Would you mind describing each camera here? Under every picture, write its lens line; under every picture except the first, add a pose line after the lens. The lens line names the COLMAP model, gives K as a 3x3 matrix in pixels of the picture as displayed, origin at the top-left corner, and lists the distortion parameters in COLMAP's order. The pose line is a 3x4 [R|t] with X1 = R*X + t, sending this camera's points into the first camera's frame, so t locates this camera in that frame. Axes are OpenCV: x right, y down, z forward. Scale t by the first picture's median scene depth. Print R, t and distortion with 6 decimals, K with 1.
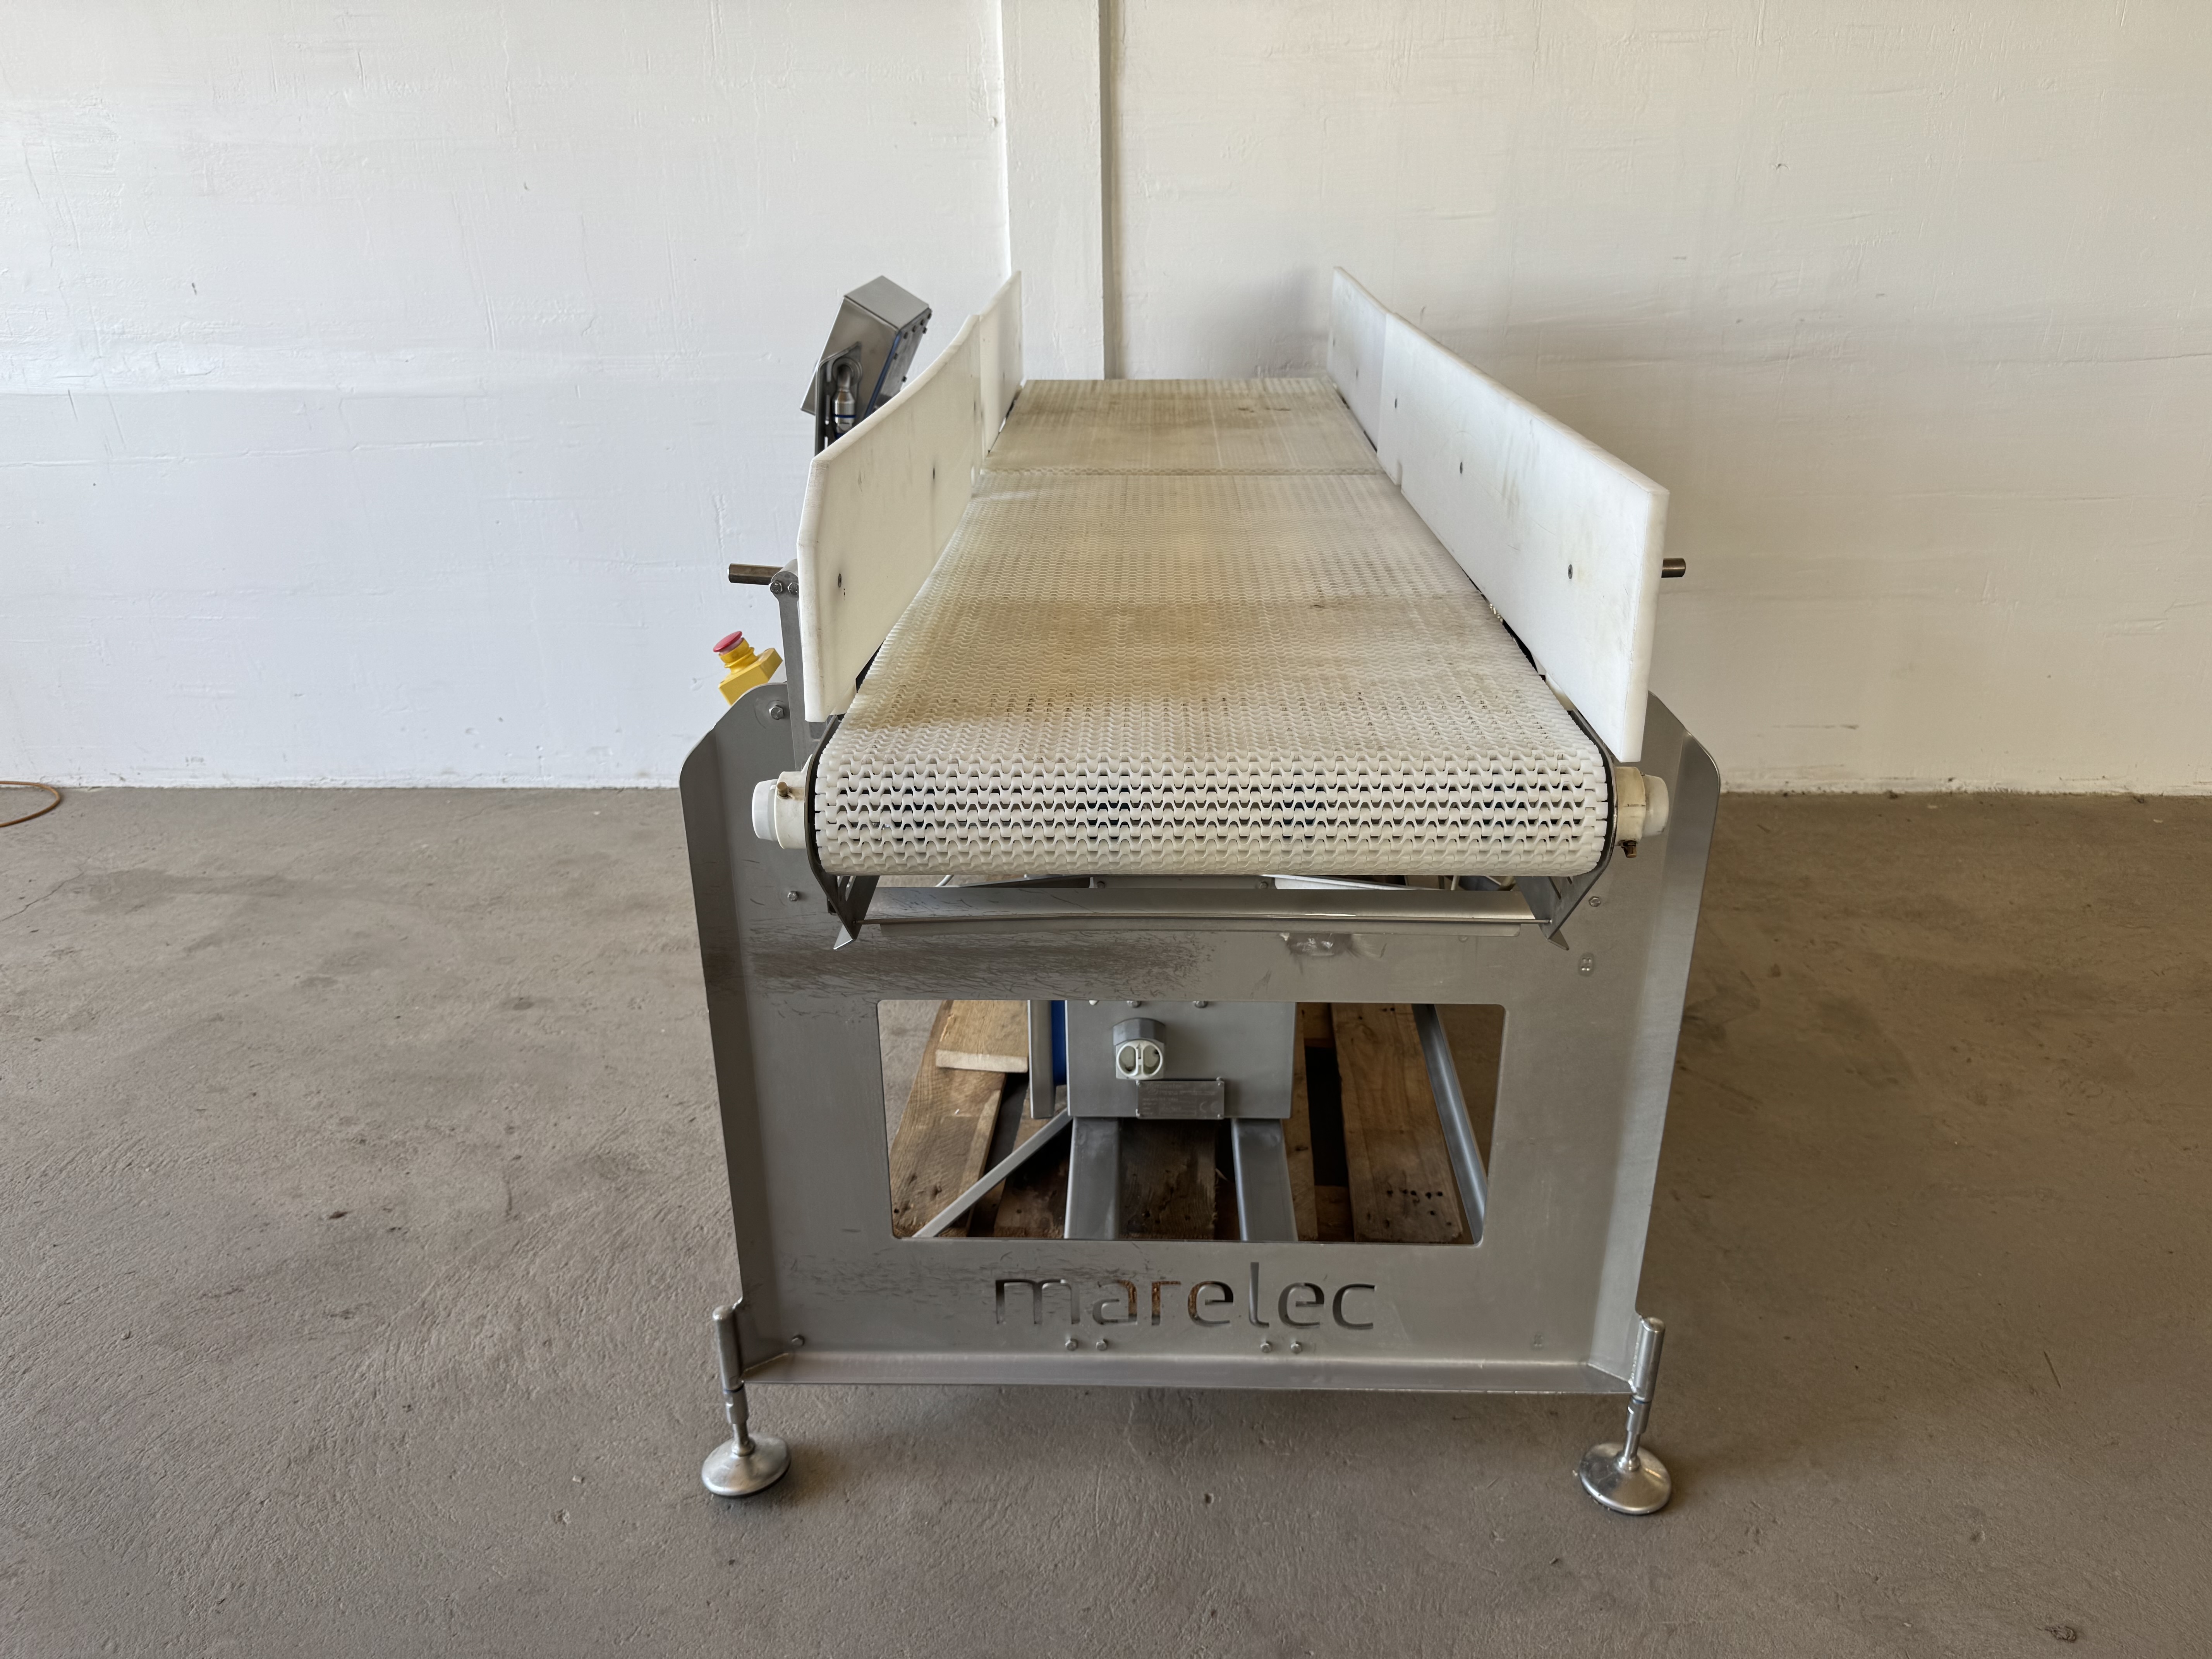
lens RADIAL K [[1530.3, 0, 1106.0], [0, 1530.3, 829.5], [0, 0, 1]] dist [-0.005105, -0.000068]
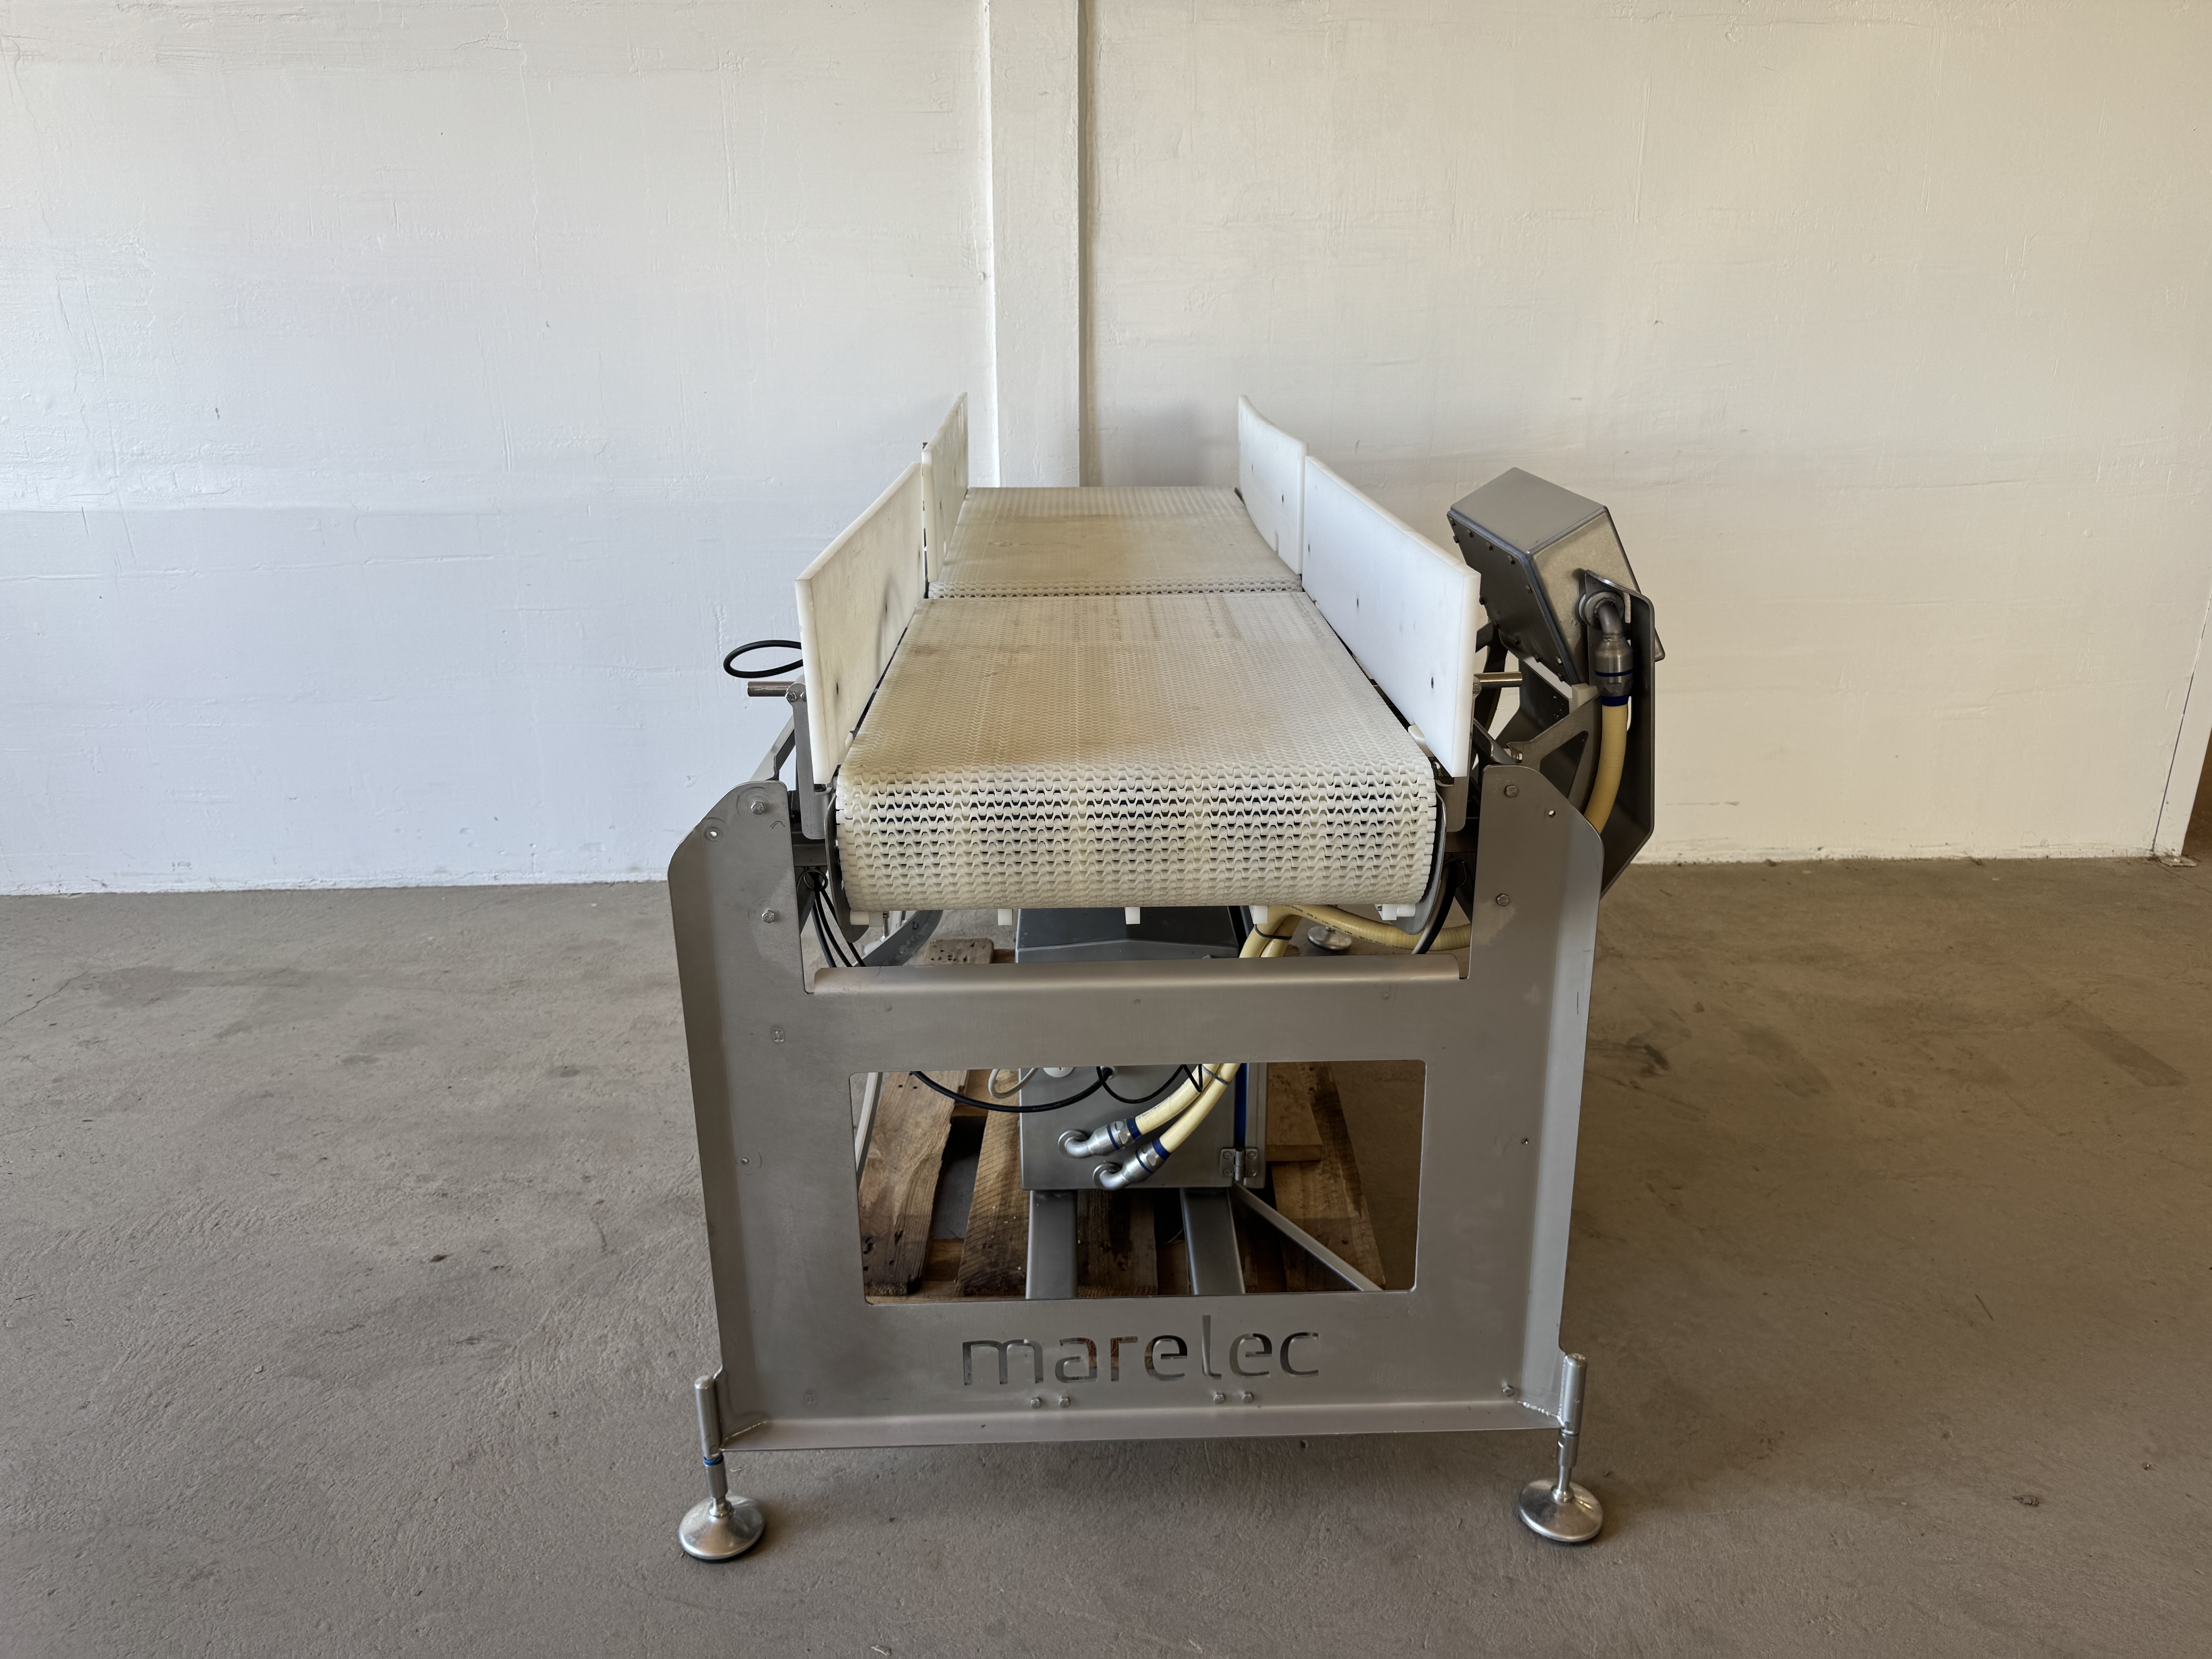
lens RADIAL K [[1505.9, 0, 1106.0], [0, 1505.9, 829.5], [0, 0, 1]] dist [0.001782, -0.006124]
pose [[0.995353, -0.017479, 0.094692, -0.096752], [0.025386, 0.996230, -0.082950, 0.038858], [-0.092885, 0.084969, 0.992045, -0.075242]]
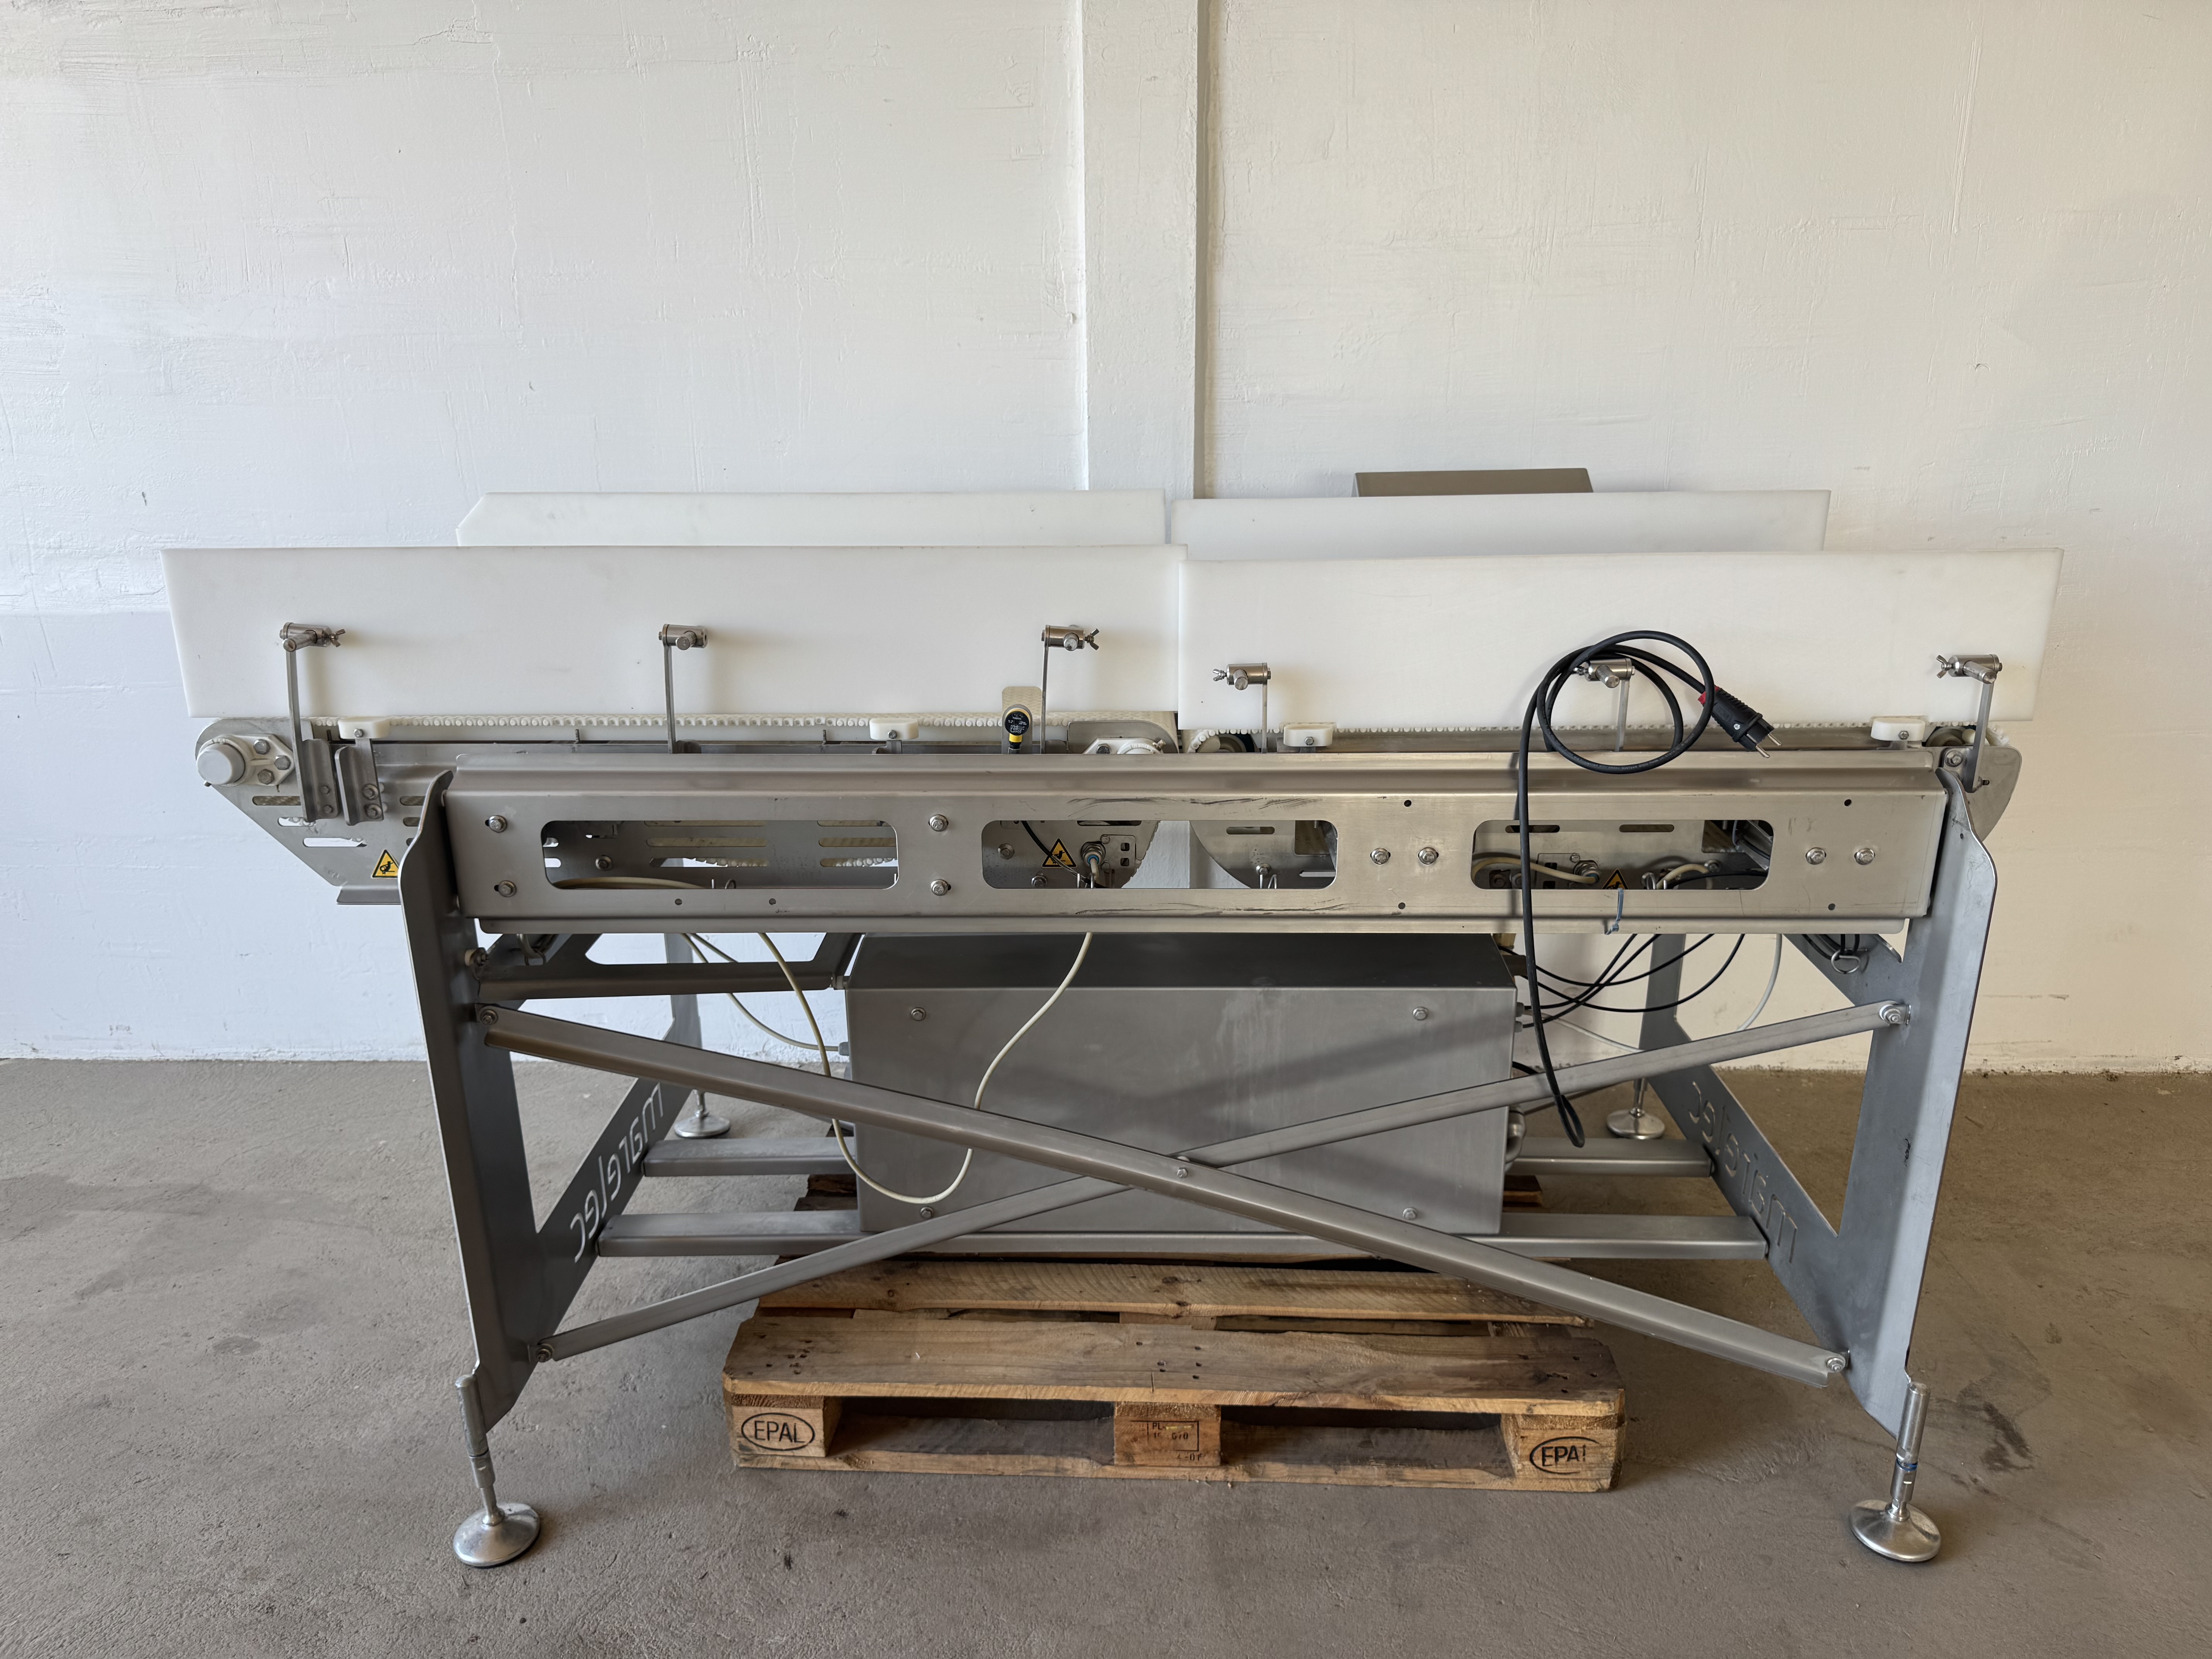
lens RADIAL K [[1559.8, 0, 1108.2], [0, 1559.8, 854.5], [0, 0, 1]] dist [0.003655, -0.008593]
pose [[0.999994, 0.000053, 0.003578, -0.056981], [0.000304, 0.995023, -0.099649, -0.070408], [-0.003565, 0.099649, 0.995016, 0.148307]]
